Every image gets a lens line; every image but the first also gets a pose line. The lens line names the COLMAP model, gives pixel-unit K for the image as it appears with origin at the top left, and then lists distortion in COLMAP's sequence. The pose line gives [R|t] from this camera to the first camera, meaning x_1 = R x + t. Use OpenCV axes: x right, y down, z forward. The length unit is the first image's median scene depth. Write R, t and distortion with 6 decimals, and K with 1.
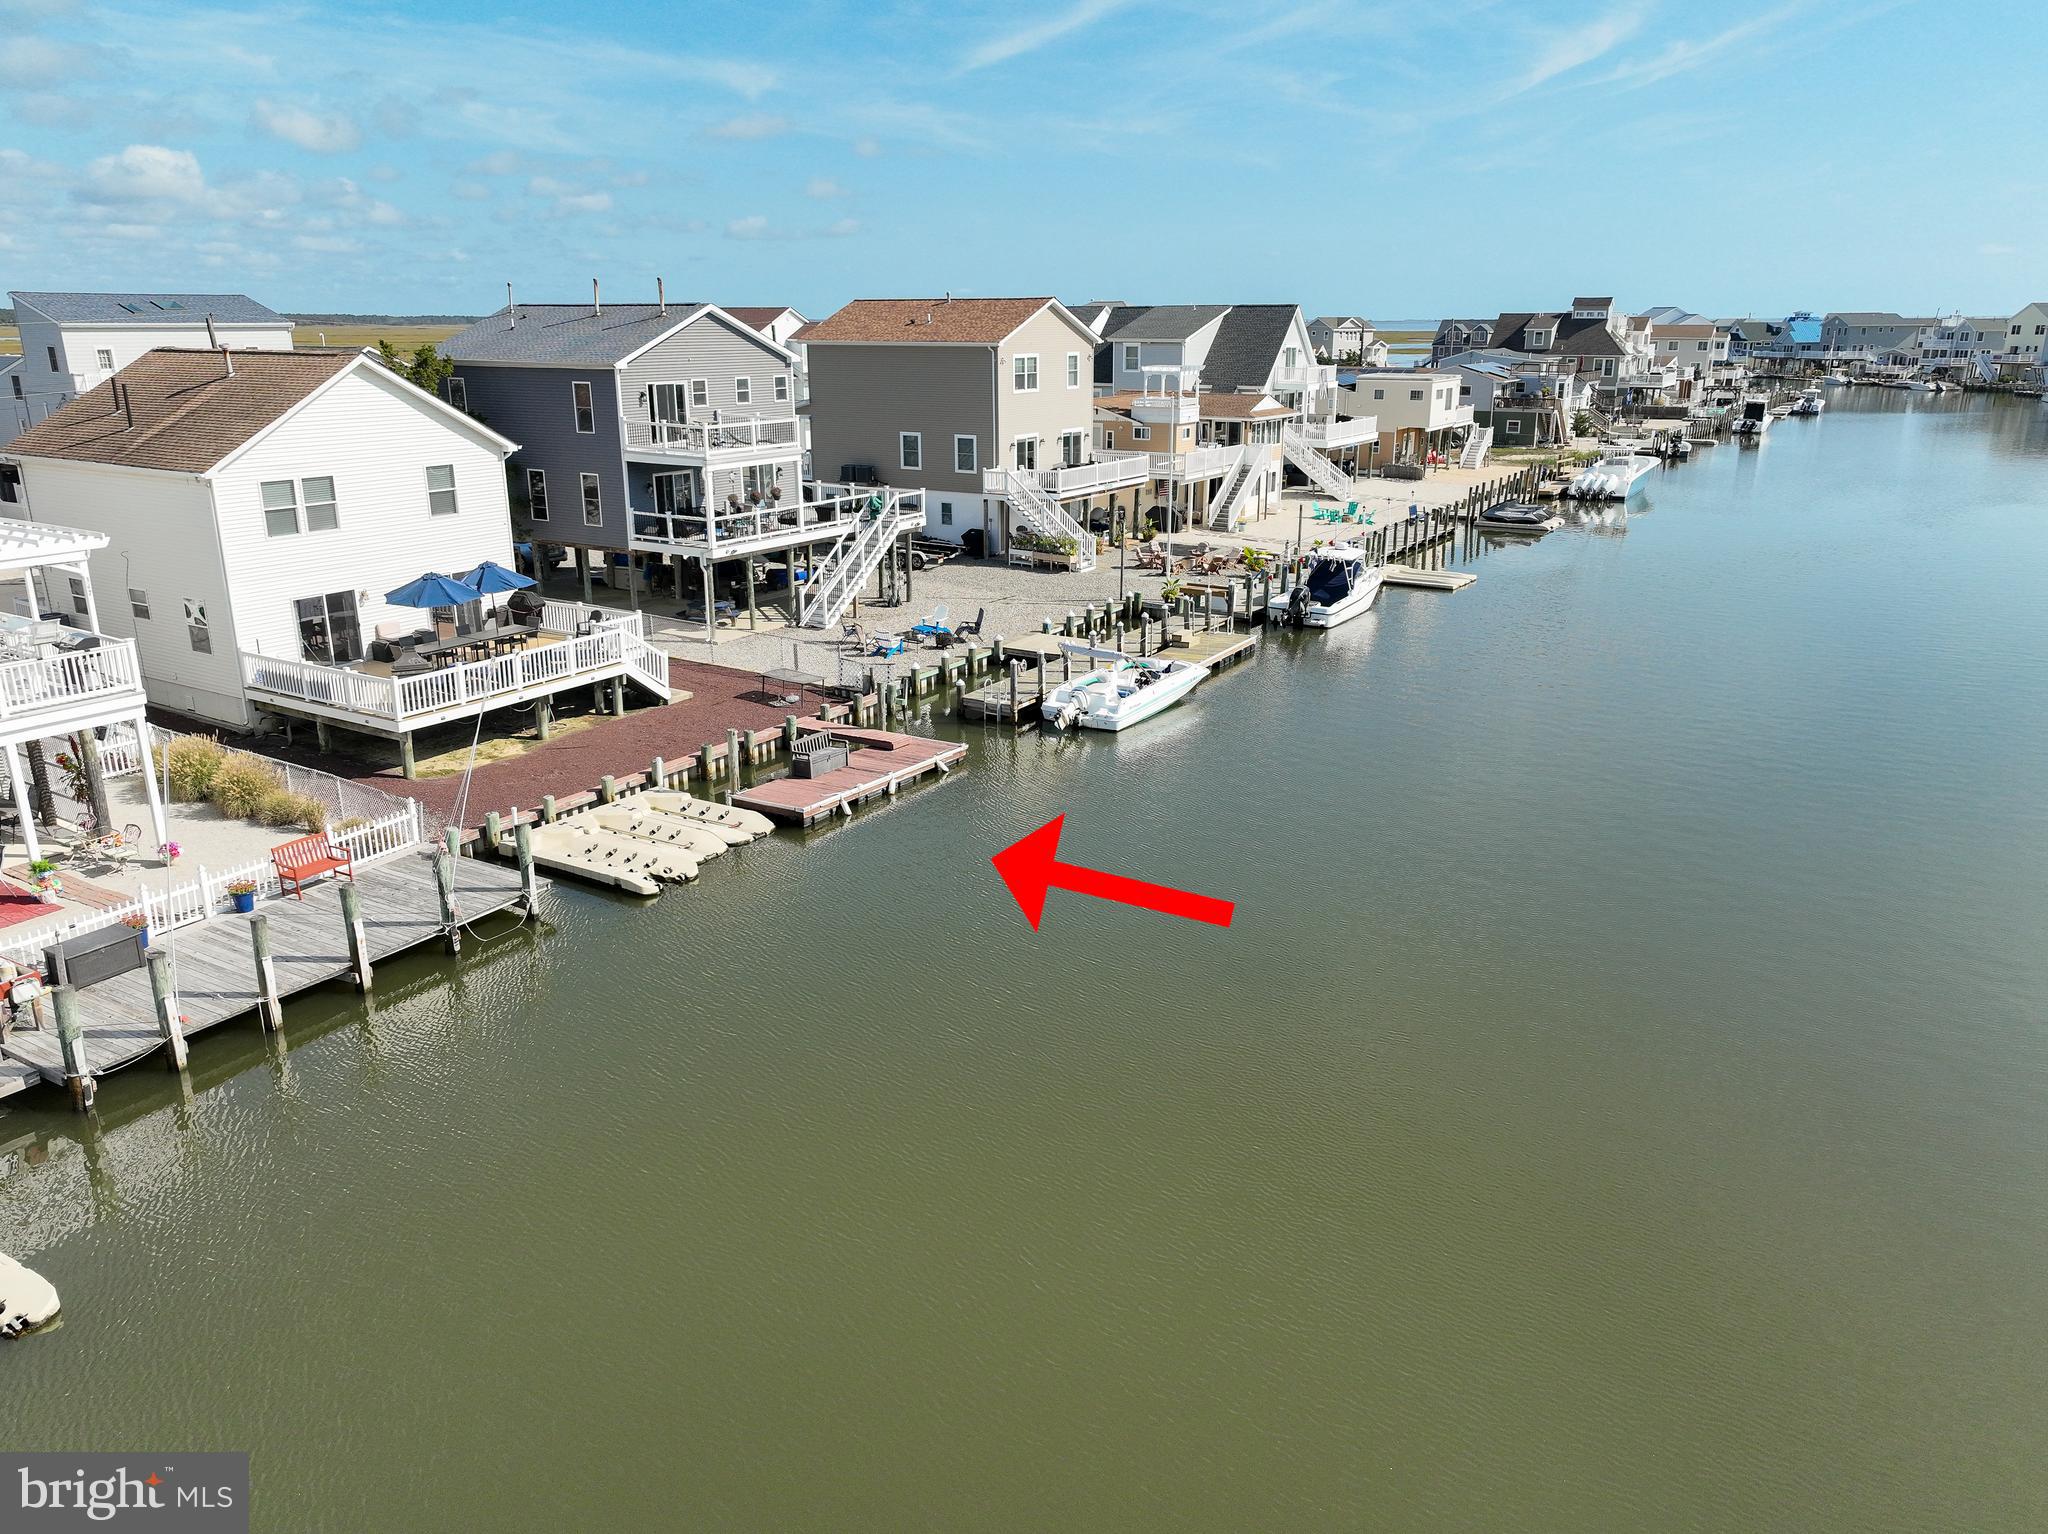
lens RADIAL K [[1443.5, 0, 1024.0], [0, 1443.5, 767.0], [0, 0, 1]] dist [-0.000856, 0.004055]
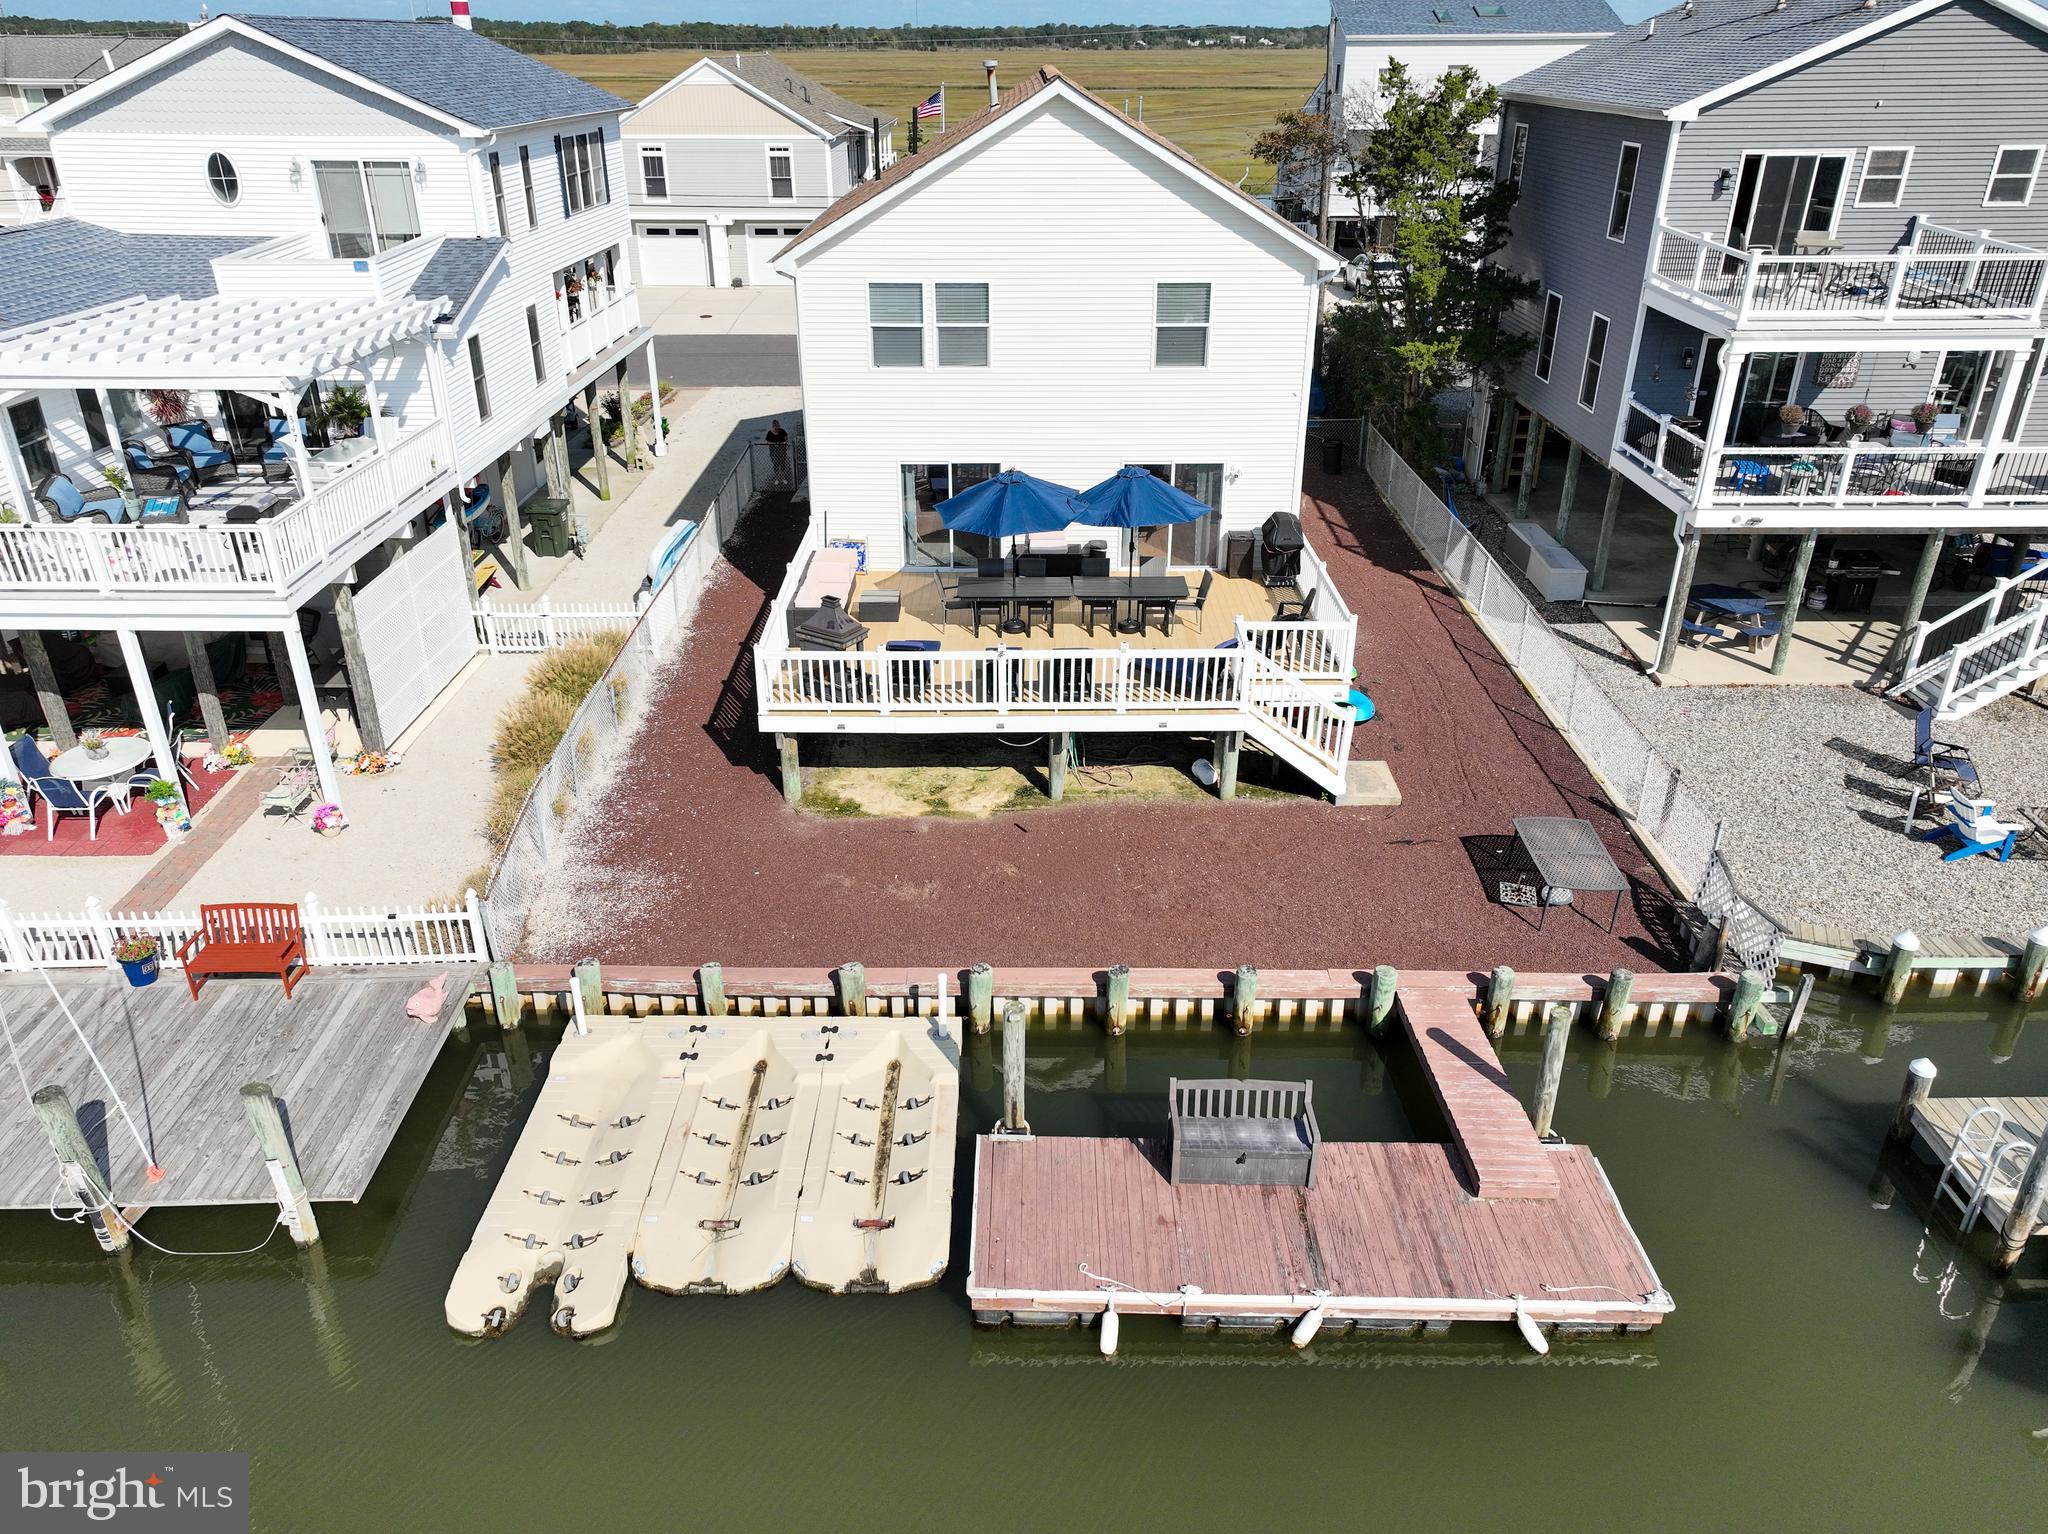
lens RADIAL K [[1443.5, 0, 1024.0], [0, 1443.5, 767.0], [0, 0, 1]] dist [-0.000856, 0.004055]
pose [[0.532649, 0.378094, -0.757185, 0.088342], [-0.247937, 0.925121, 0.287538, -0.189668], [0.809204, 0.034577, 0.586509, 0.643690]]
